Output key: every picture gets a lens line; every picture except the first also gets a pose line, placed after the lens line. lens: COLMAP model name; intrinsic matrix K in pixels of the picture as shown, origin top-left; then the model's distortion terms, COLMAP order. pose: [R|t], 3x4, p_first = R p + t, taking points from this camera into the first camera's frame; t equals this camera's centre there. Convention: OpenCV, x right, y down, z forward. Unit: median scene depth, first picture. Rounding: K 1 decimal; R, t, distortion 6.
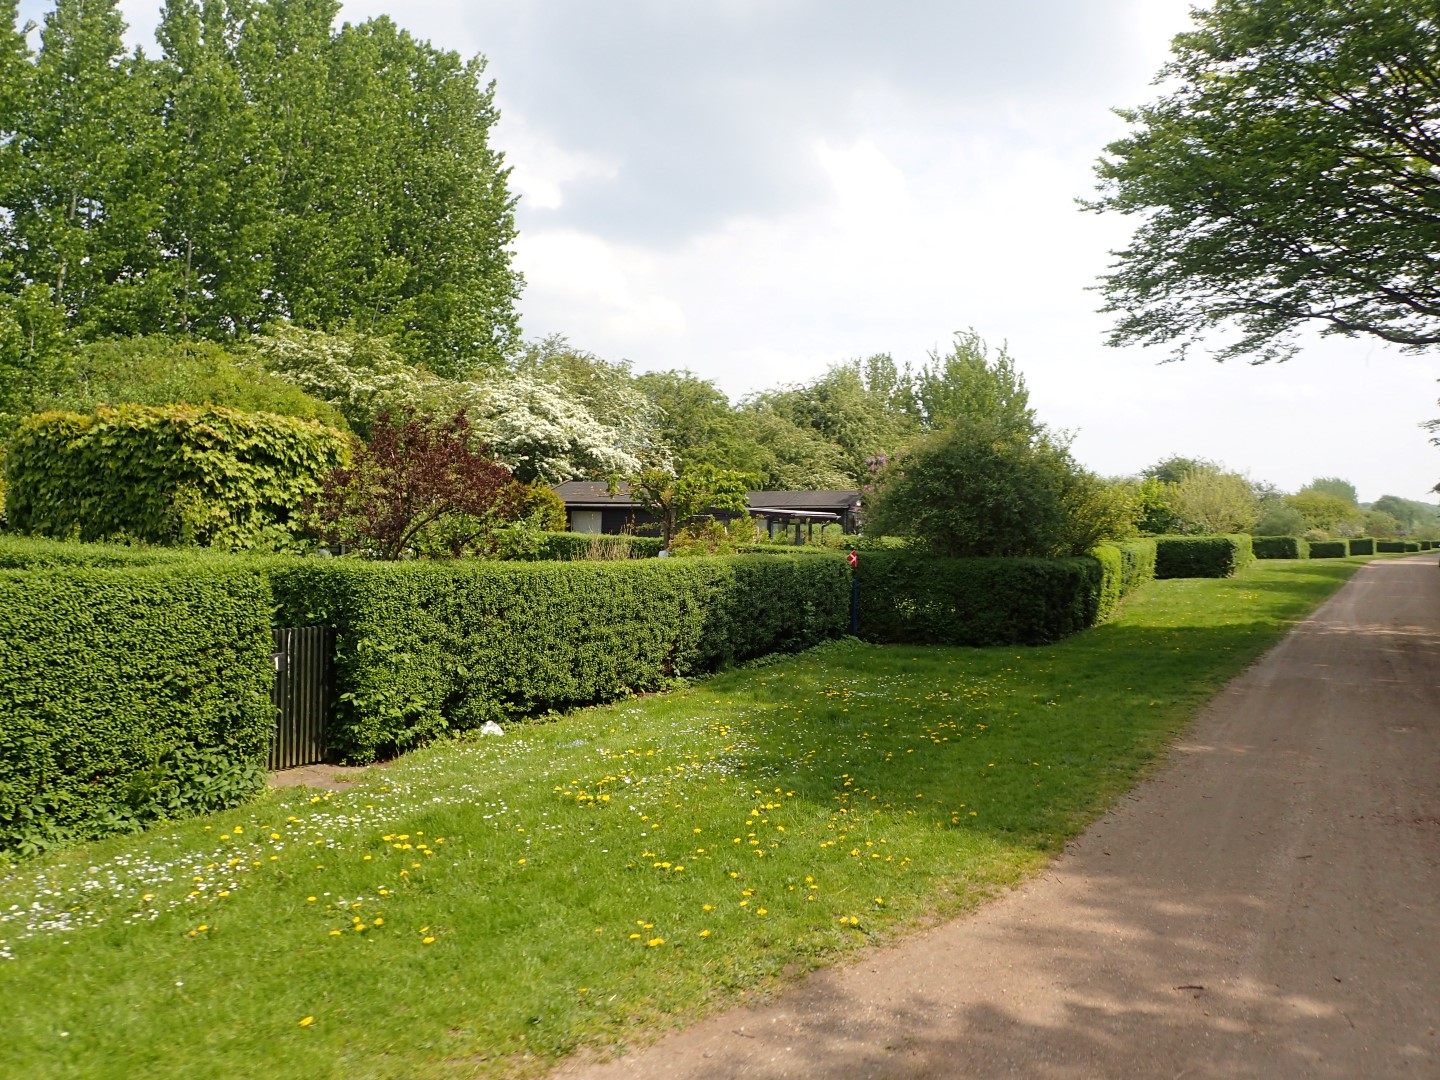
lens RADIAL K [[1116.8, 0, 720.8], [0, 1116.8, 517.7], [0, 0, 1]] dist [0.003428, 0.072566]
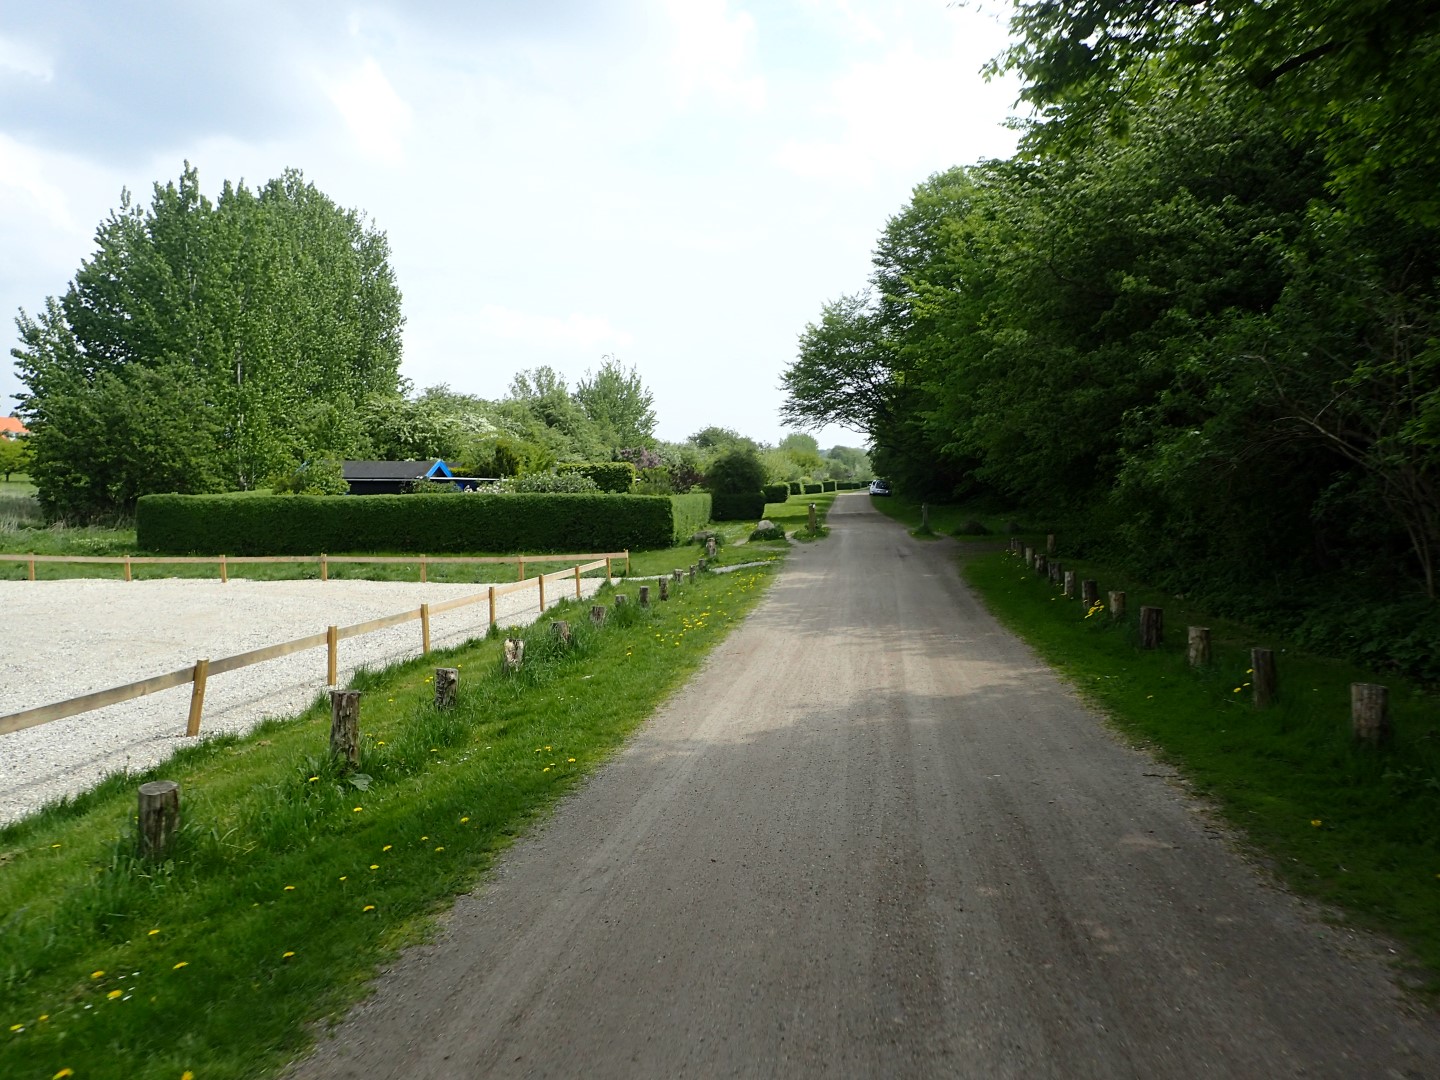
lens RADIAL K [[1116.8, 0, 720.8], [0, 1116.8, 517.7], [0, 0, 1]] dist [0.003428, 0.072566]
pose [[0.908366, -0.048454, 0.415360, -0.405124], [0.031769, 0.998390, 0.046990, -0.015805], [-0.416968, -0.029489, 0.908442, -0.652847]]
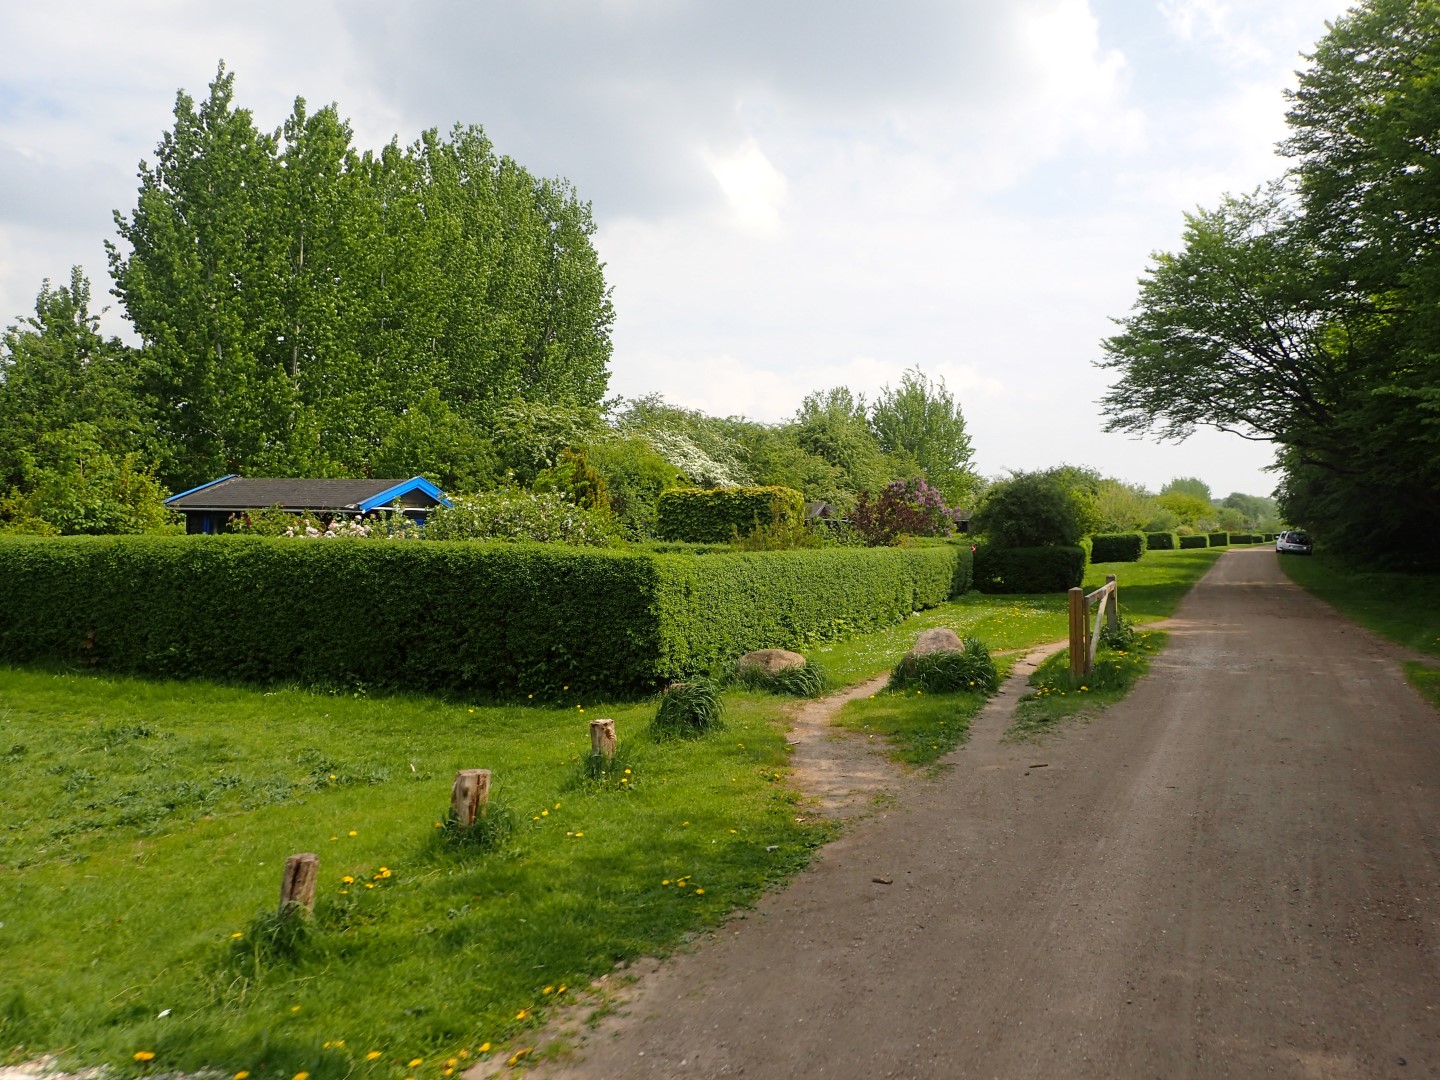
lens RADIAL K [[1116.8, 0, 720.8], [0, 1116.8, 517.7], [0, 0, 1]] dist [0.003428, 0.072566]
pose [[0.994487, -0.018821, 0.103155, -0.170457], [0.019382, 0.999802, -0.004442, -0.004667], [-0.103051, 0.006416, 0.994655, -0.279634]]
